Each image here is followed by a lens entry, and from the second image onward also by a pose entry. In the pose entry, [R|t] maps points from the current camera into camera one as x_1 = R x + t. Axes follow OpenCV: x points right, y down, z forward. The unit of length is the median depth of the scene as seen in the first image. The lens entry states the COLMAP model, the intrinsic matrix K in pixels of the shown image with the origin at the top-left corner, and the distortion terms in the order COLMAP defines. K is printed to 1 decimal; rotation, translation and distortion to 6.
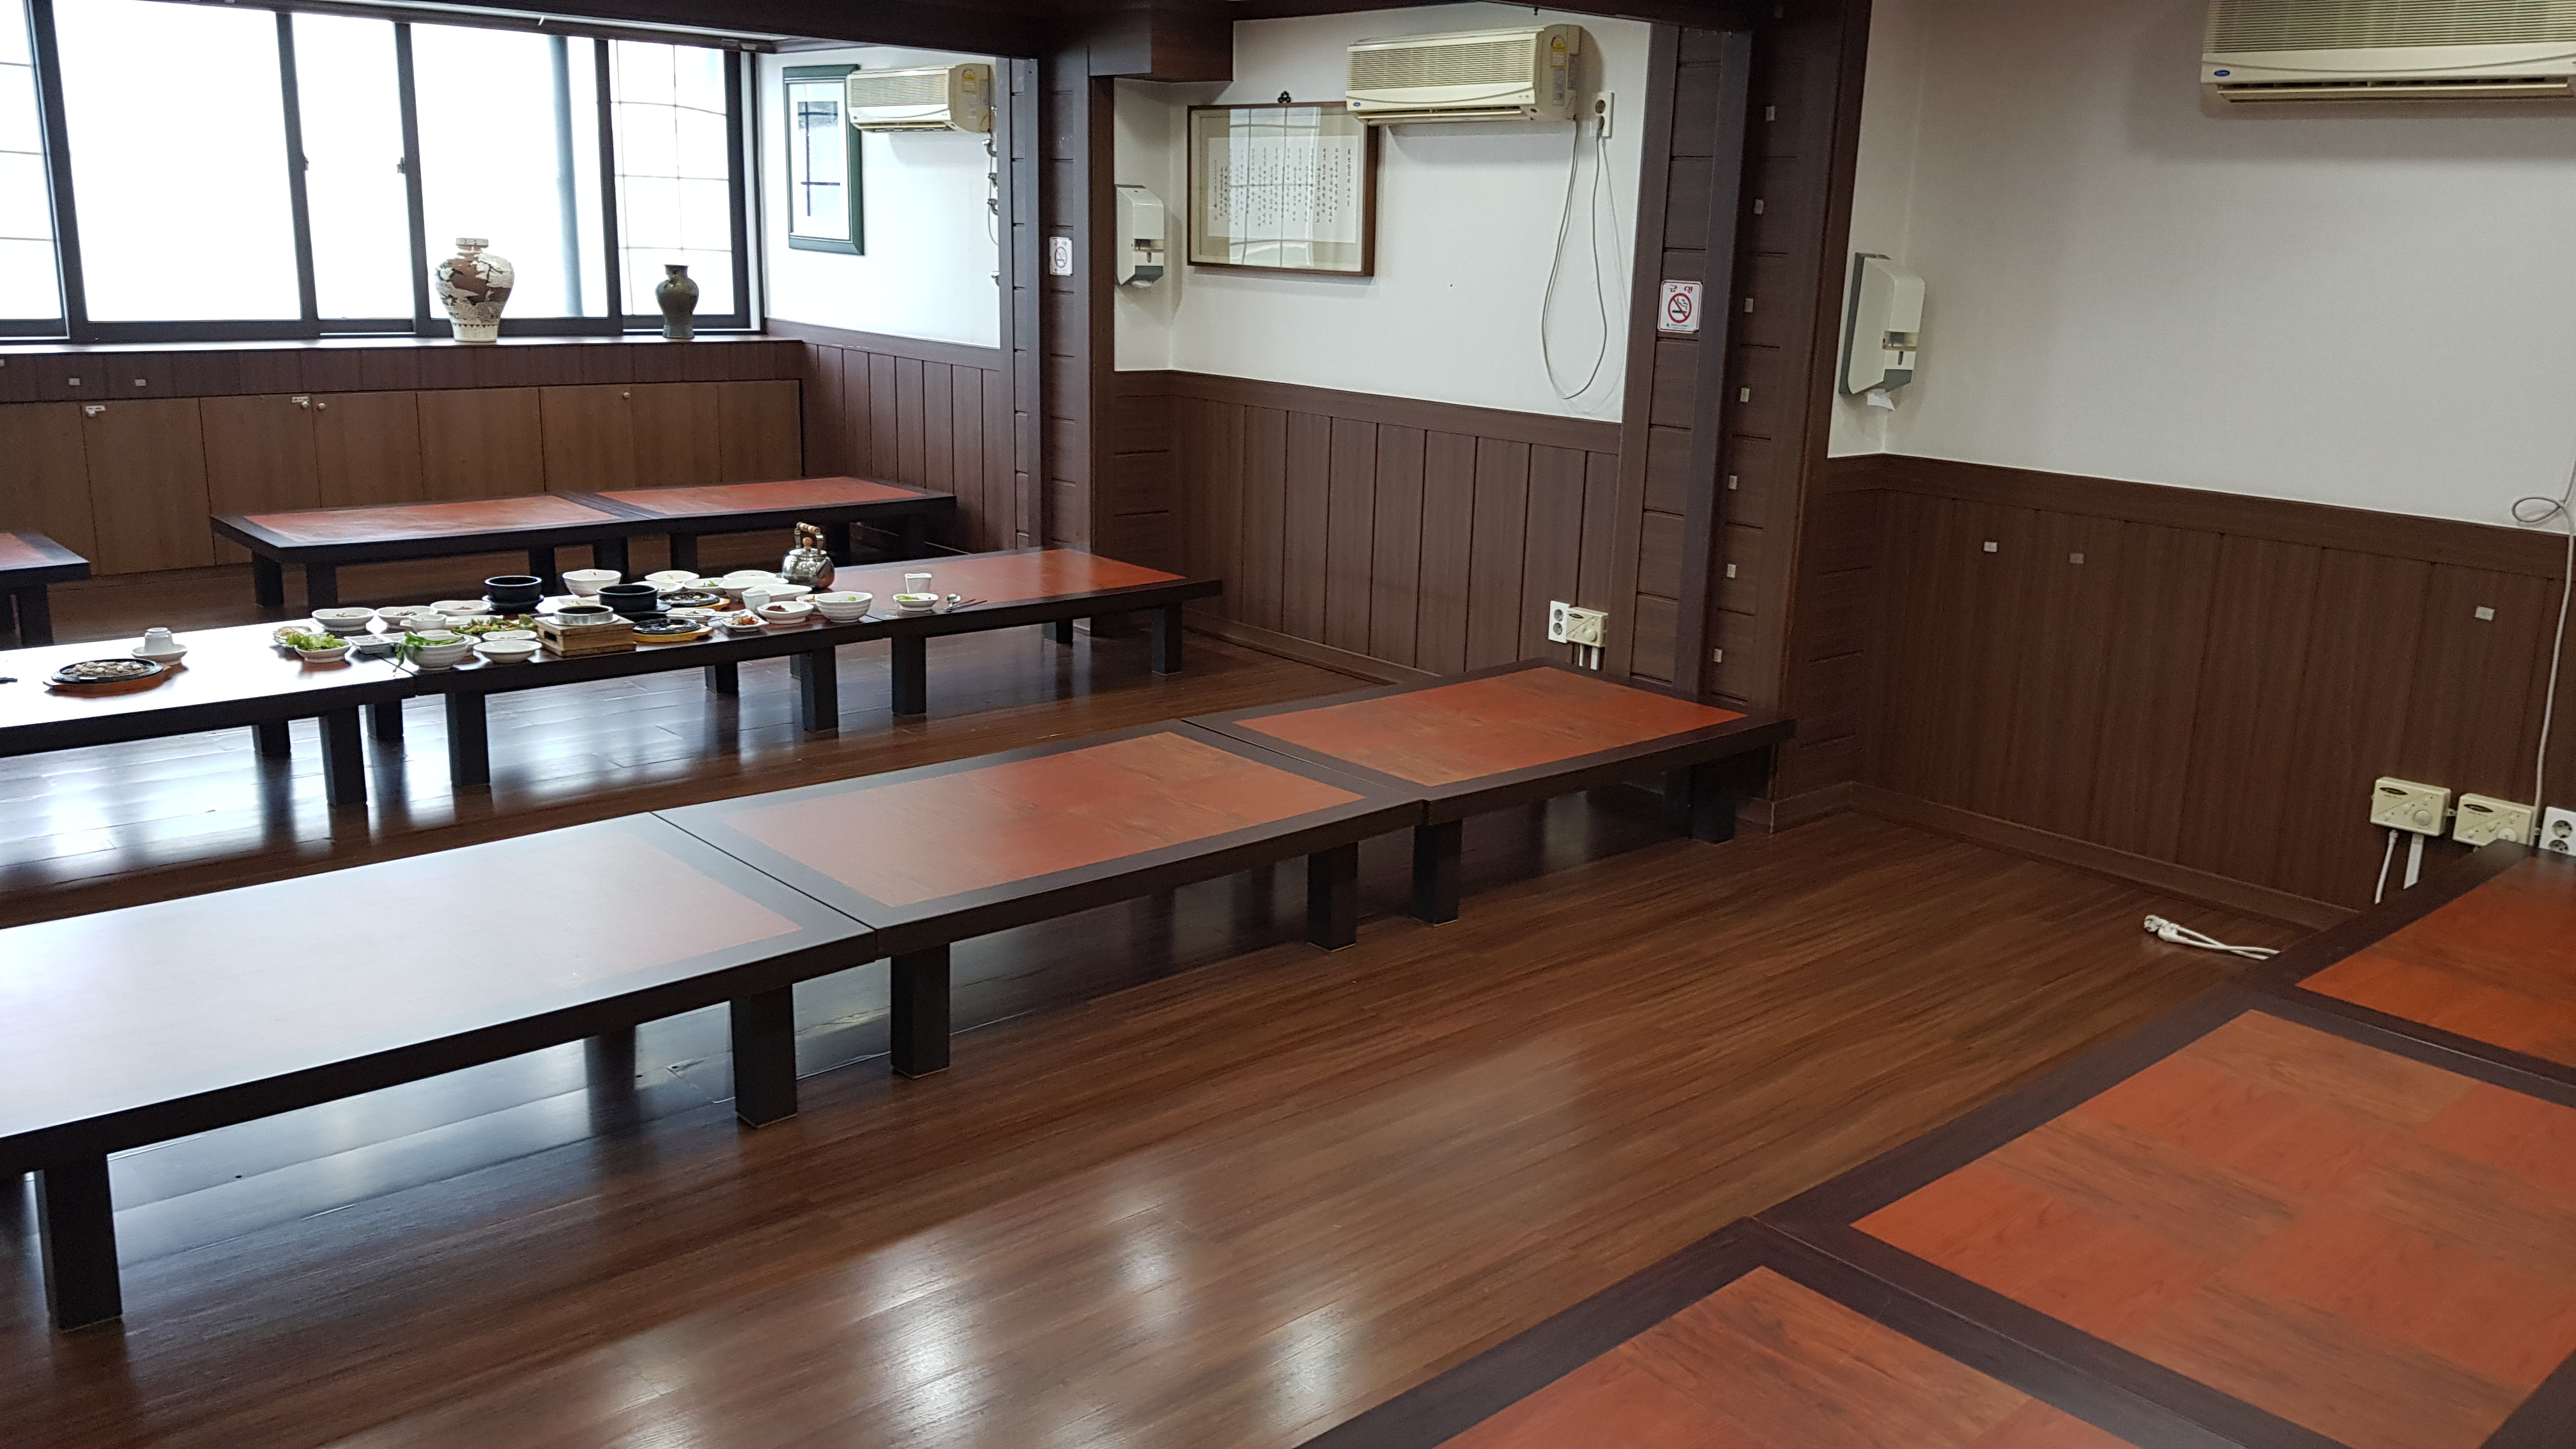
lens RADIAL K [[2003.9, 0, 1319.7], [0, 2003.9, 642.9], [0, 0, 1]] dist [0.106371, -0.185896]
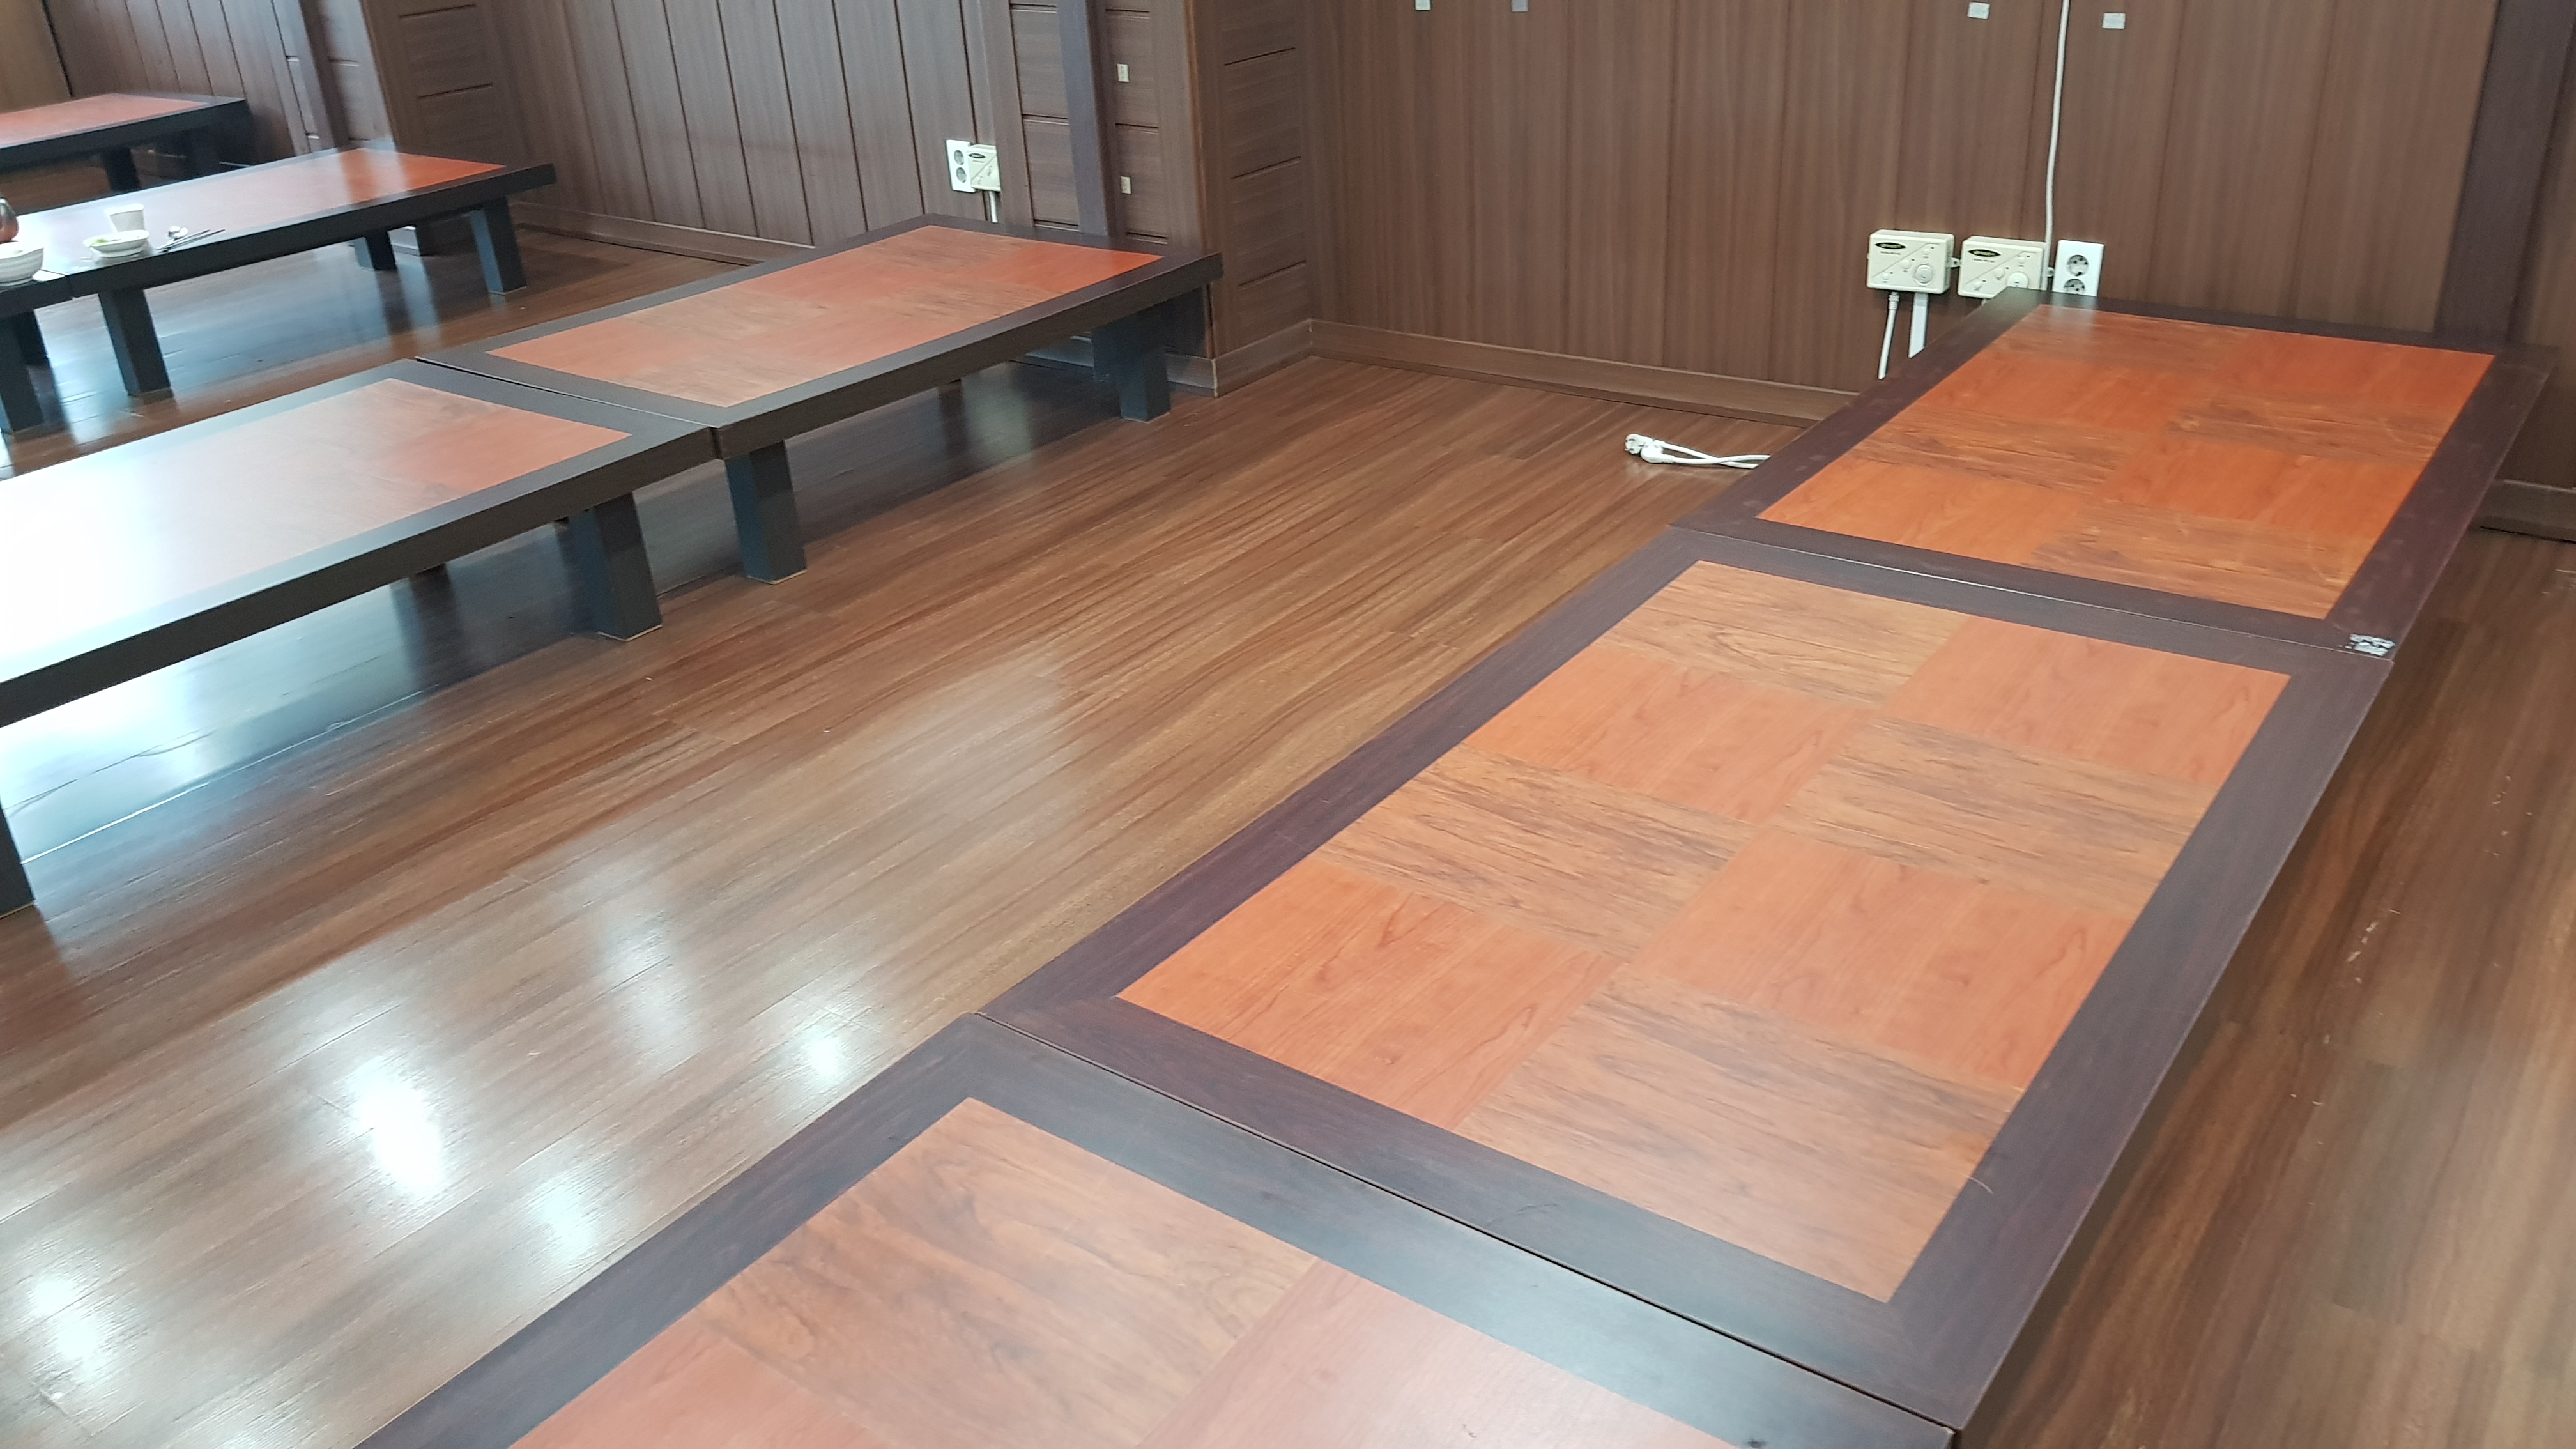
lens RADIAL K [[2003.9, 0, 1319.7], [0, 2003.9, 642.9], [0, 0, 1]] dist [0.106371, -0.185896]
pose [[0.975296, -0.161630, 0.150575, 0.145934], [0.125327, 0.966182, 0.225357, 0.013591], [-0.181907, -0.200918, 0.962570, 0.206746]]
